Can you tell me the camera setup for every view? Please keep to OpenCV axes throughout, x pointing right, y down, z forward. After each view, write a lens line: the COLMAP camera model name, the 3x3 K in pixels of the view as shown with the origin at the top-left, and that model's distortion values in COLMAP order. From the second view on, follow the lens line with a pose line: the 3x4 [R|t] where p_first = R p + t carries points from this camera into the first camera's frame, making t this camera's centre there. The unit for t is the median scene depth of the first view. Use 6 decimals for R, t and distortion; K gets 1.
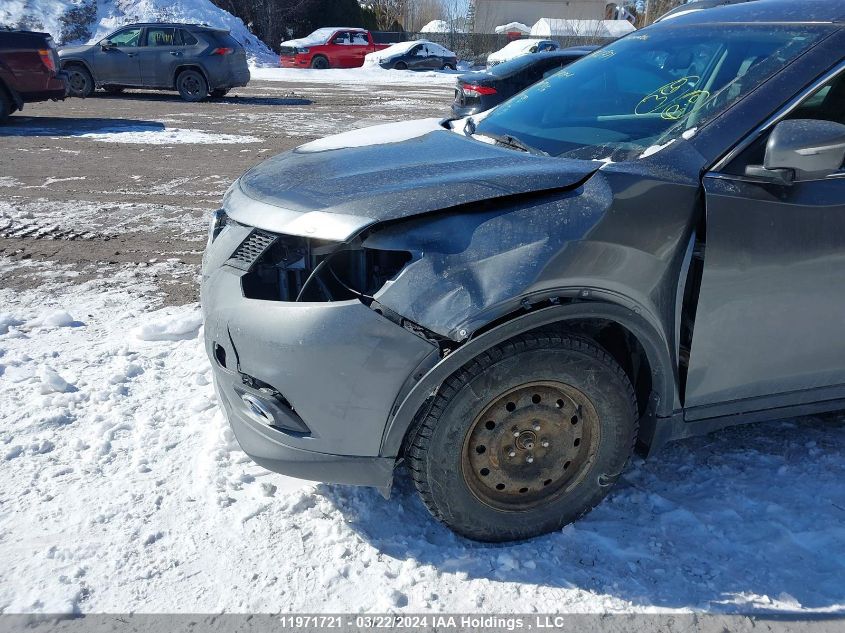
lens RADIAL K [[644.8, 0, 426.3], [0, 644.8, 321.2], [0, 0, 1]] dist [0.044143, -0.068742]
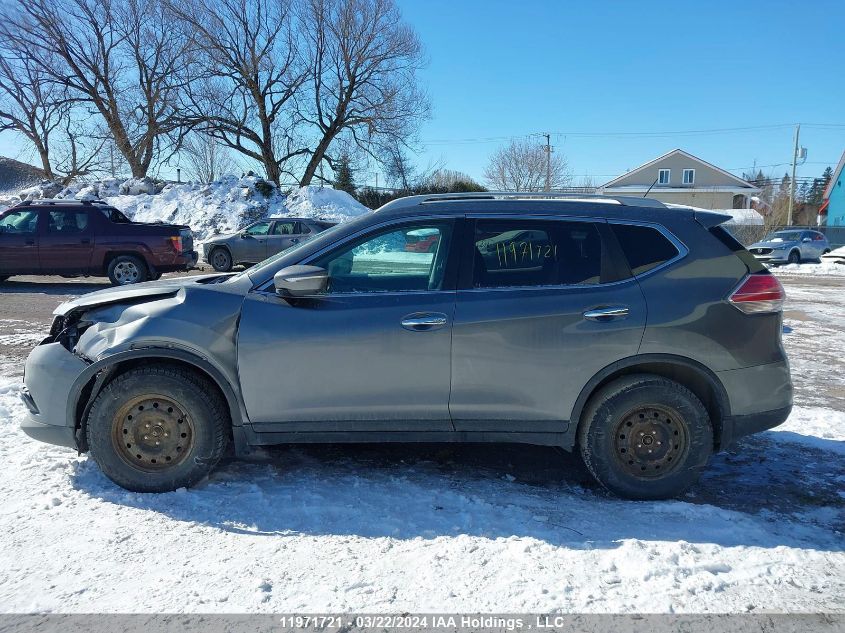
lens RADIAL K [[640.3, 0, 428.1], [0, 640.3, 313.4], [0, 0, 1]] dist [0.033789, -0.043323]
pose [[0.973530, 0.022750, -0.227426, 1.308997], [-0.084304, 0.960617, -0.264780, 0.281988], [0.212445, 0.276944, 0.937107, -0.628172]]
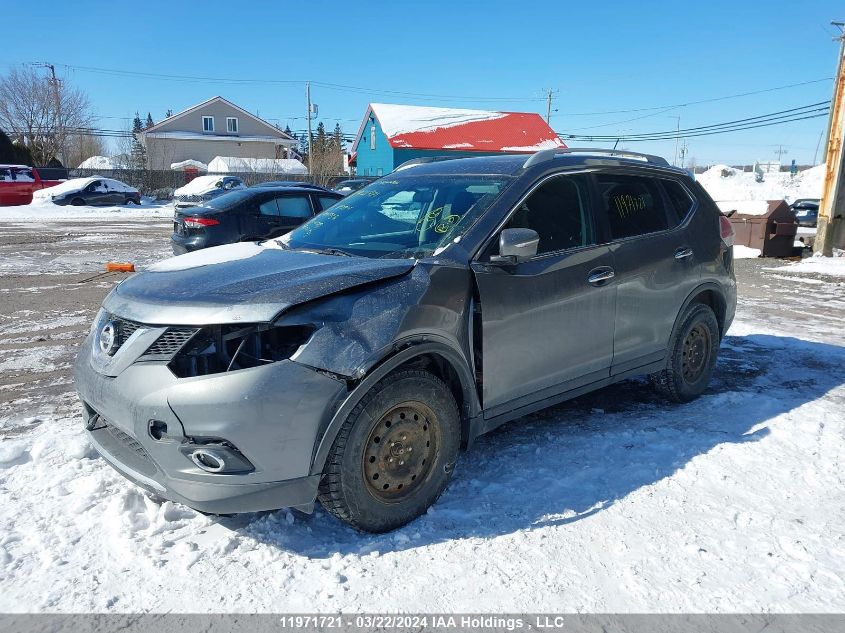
lens RADIAL K [[640.3, 0, 428.1], [0, 640.3, 313.4], [0, 0, 1]] dist [0.033789, -0.043323]
pose [[0.888657, -0.100548, 0.447412, -0.391550], [0.186305, 0.970679, -0.151897, 0.121560], [-0.419021, 0.218340, 0.881334, -0.347034]]
